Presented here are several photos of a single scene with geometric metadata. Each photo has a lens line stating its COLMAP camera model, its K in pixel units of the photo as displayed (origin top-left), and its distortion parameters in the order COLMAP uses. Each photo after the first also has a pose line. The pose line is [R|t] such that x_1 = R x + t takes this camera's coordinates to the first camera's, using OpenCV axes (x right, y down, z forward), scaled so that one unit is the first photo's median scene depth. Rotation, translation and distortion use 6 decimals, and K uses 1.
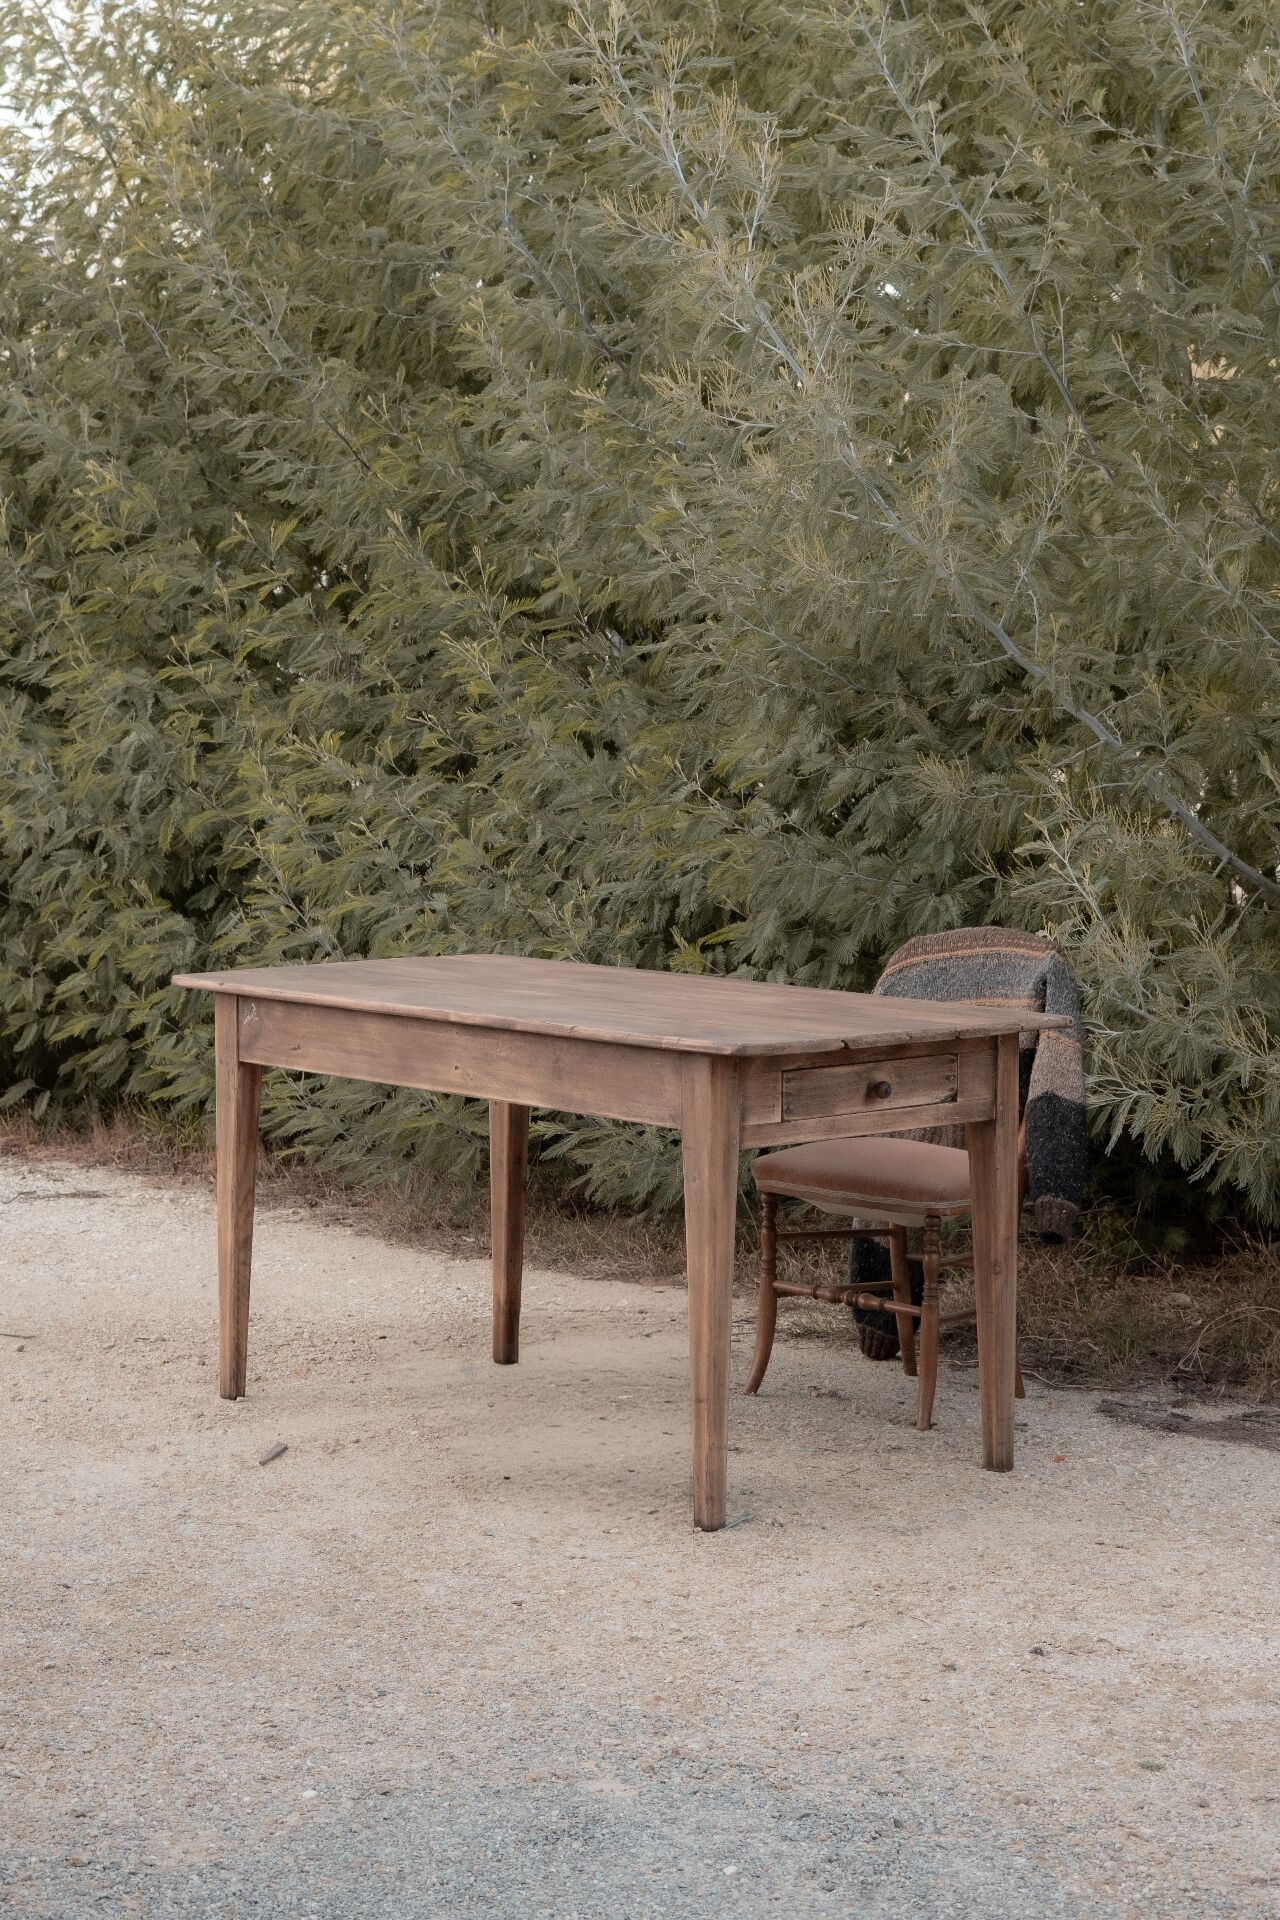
lens RADIAL K [[3523.7, 0, 637.7], [0, 3523.7, 826.1], [0, 0, 1]] dist [-0.013463, 0.114925]
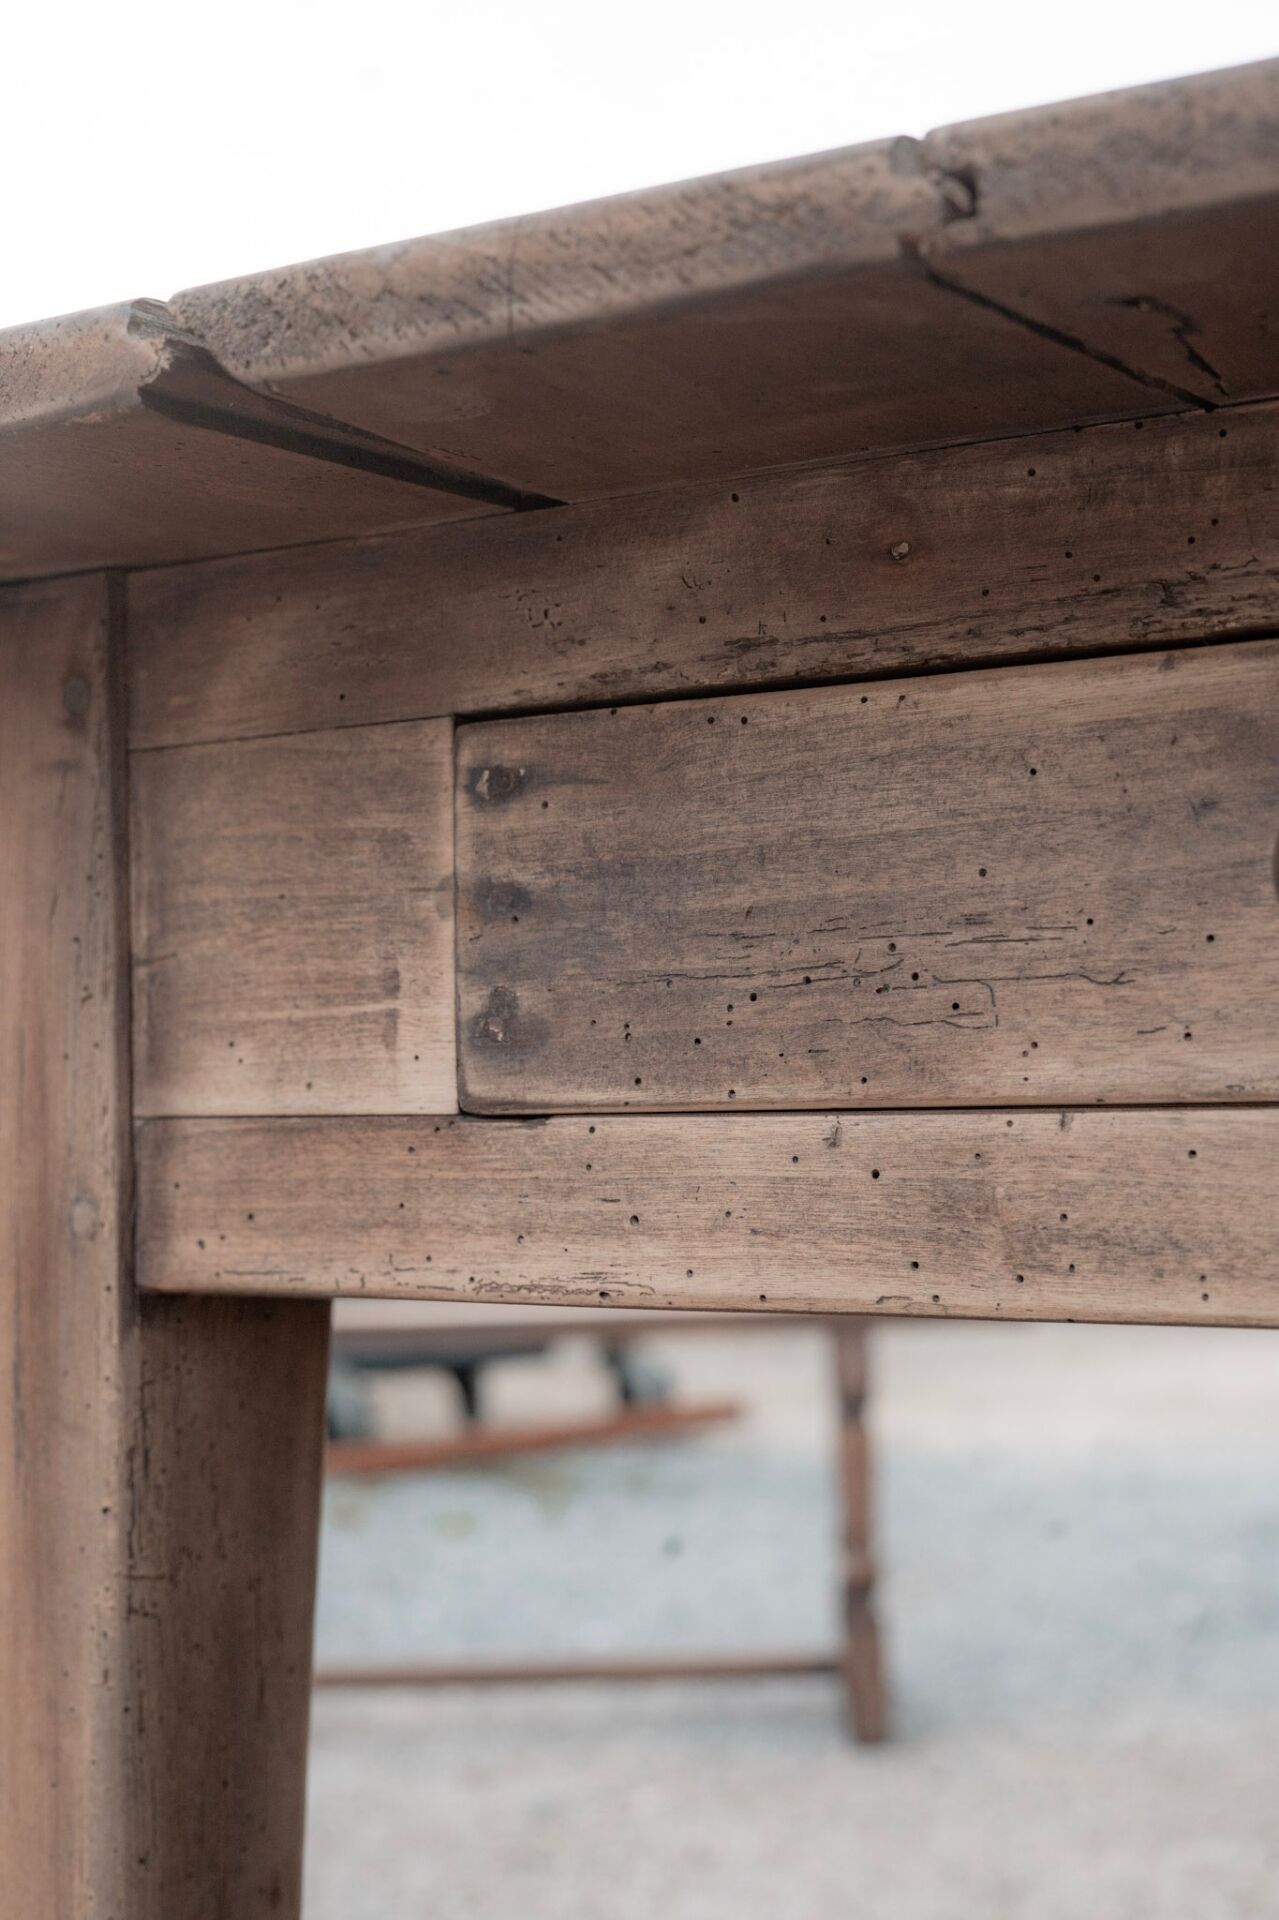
lens RADIAL K [[3019.6, 0, 639.5], [0, 3019.6, 960.0], [0, 0, 1]] dist [-0.045967, -0.069621]
pose [[0.223049, -0.055365, -0.973234, 0.142750], [-0.028627, 0.997583, -0.063311, 0.081380], [0.974387, 0.041982, 0.220925, 0.938747]]
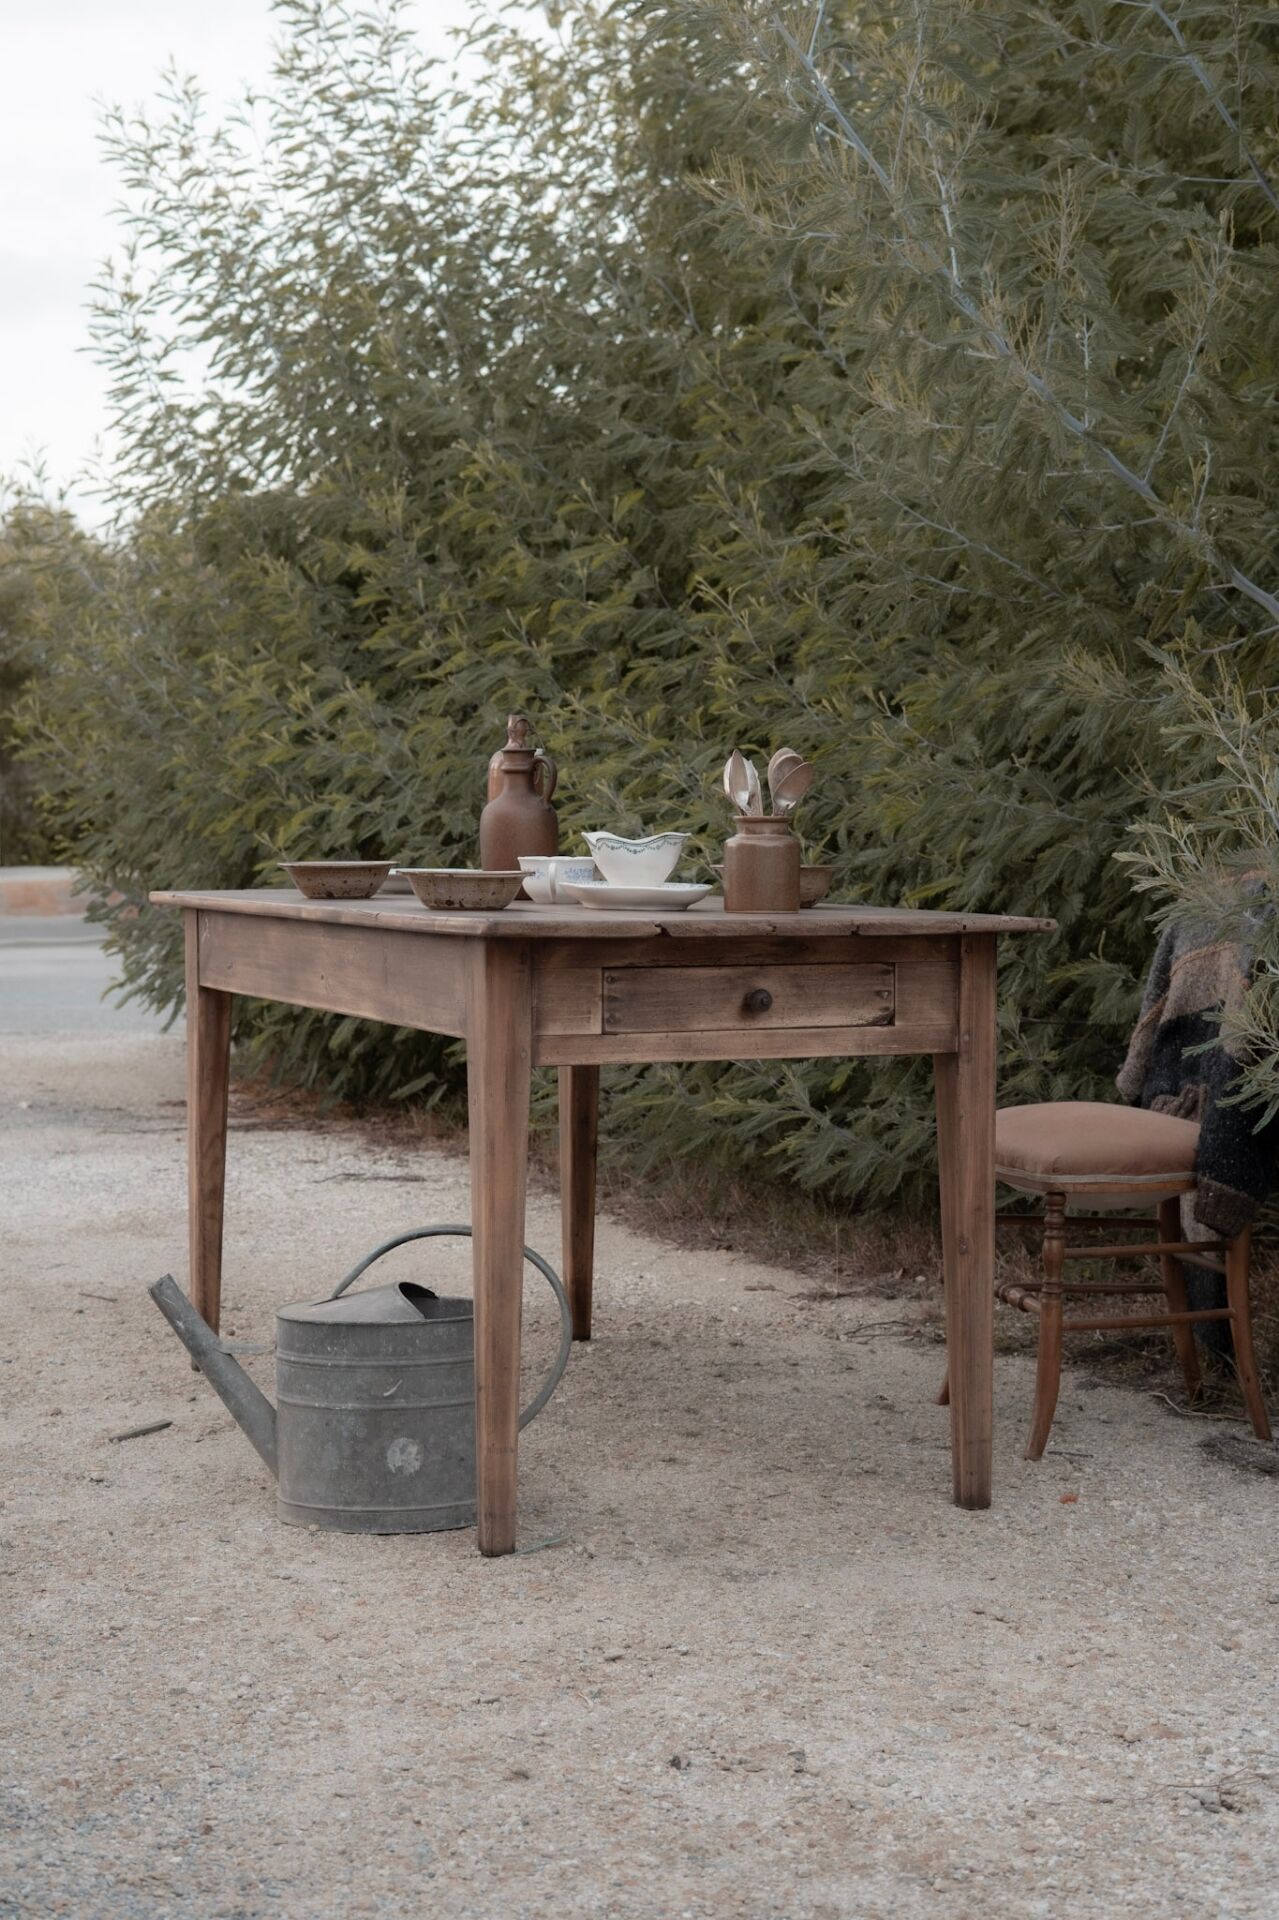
lens RADIAL K [[2848.8, 0, 639.5], [0, 2848.8, 960.0], [0, 0, 1]] dist [-0.018339, -0.024367]
pose [[0.952568, 0.010307, -0.304151, 0.227907], [-0.010851, 0.999941, -0.000098, 0.064737], [0.304132, 0.003394, 0.952624, 0.389630]]
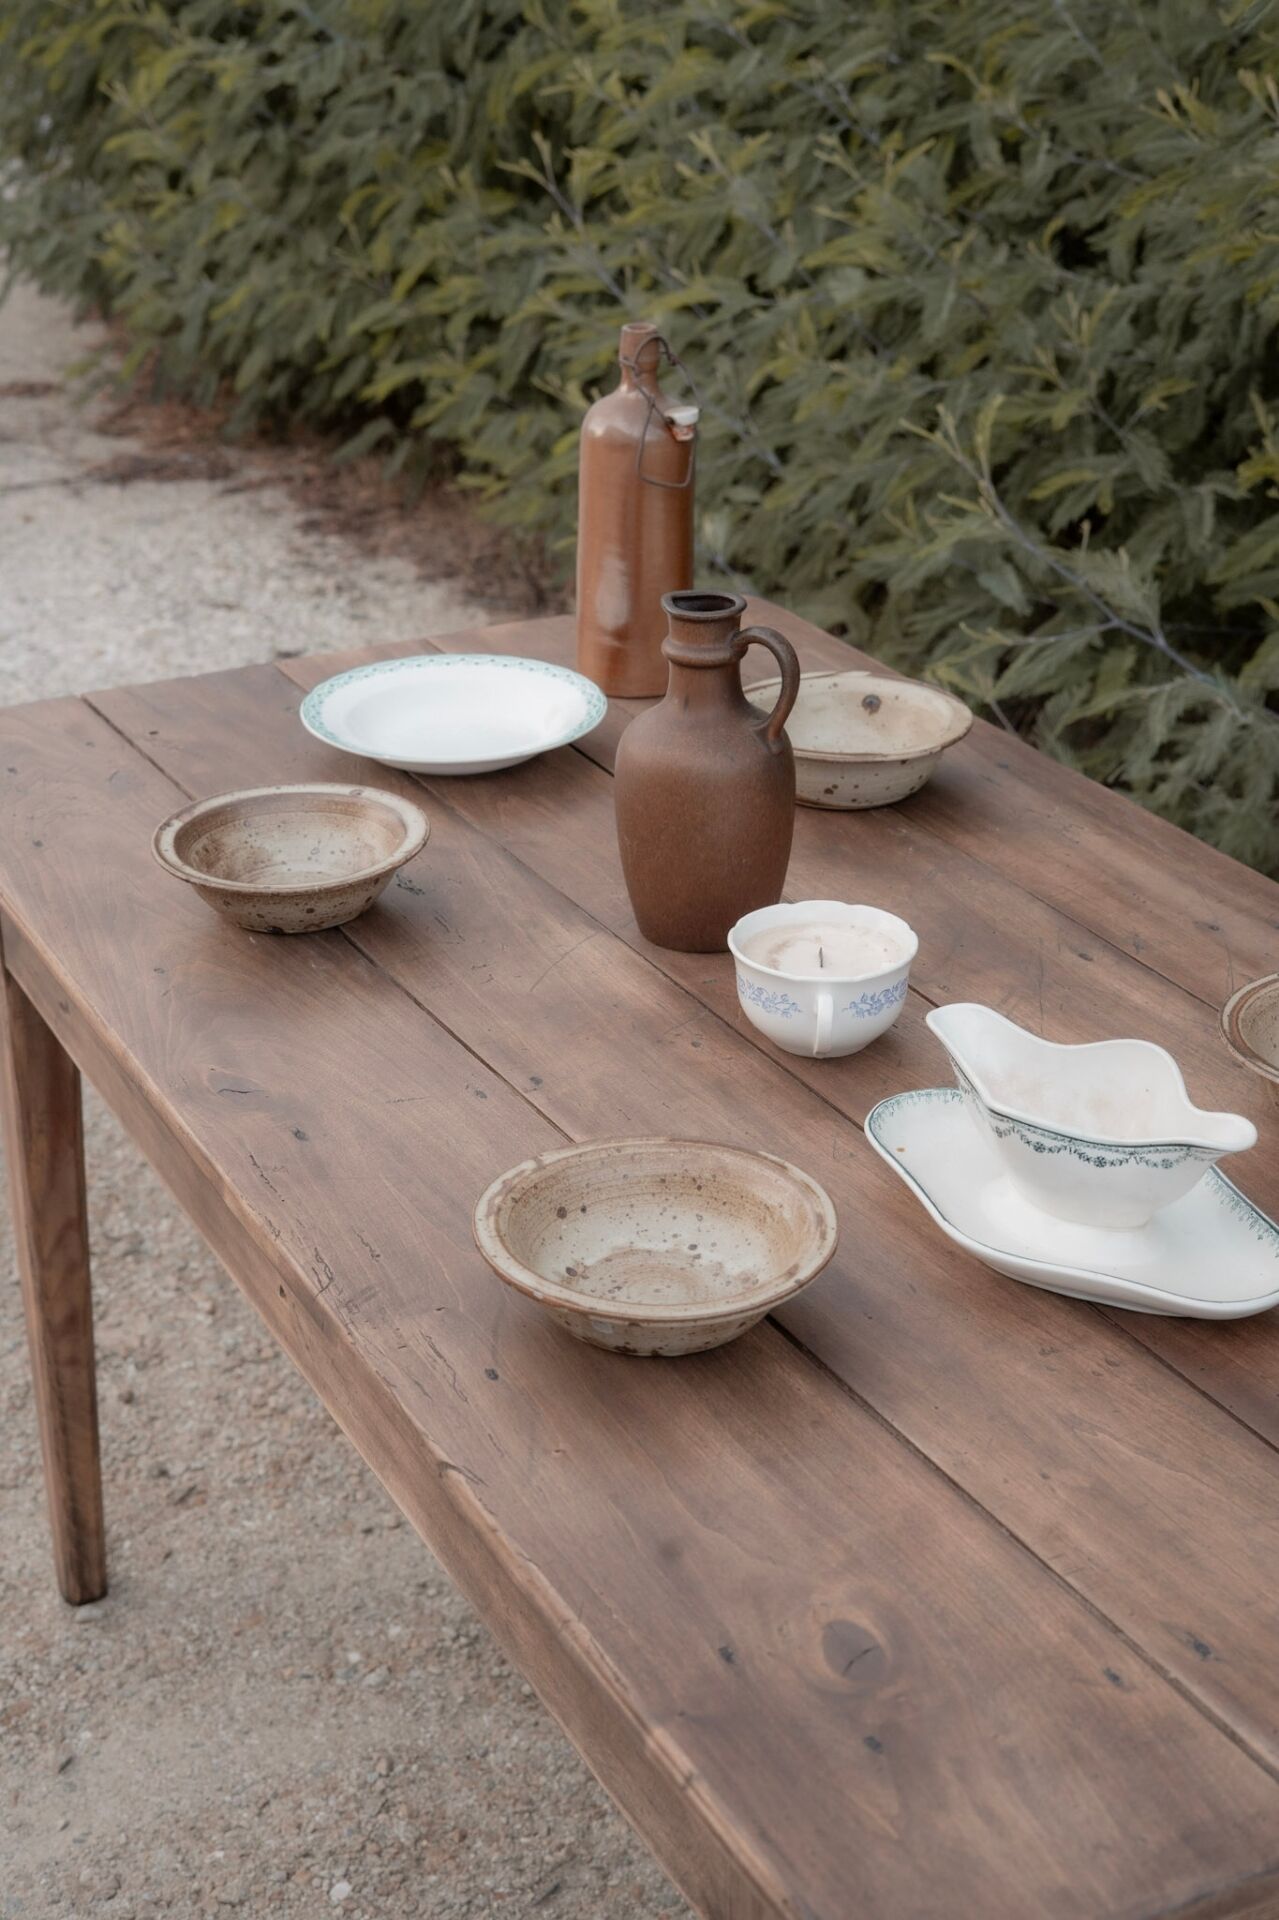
lens RADIAL K [[2867.0, 0, 639.5], [0, 2867.0, 960.0], [0, 0, 1]] dist [-0.038682, 0.073012]
pose [[0.962538, 0.102532, -0.251015, 0.051284], [-0.001236, 0.927398, 0.374074, -0.069126], [0.271146, -0.359750, 0.892782, 0.781543]]
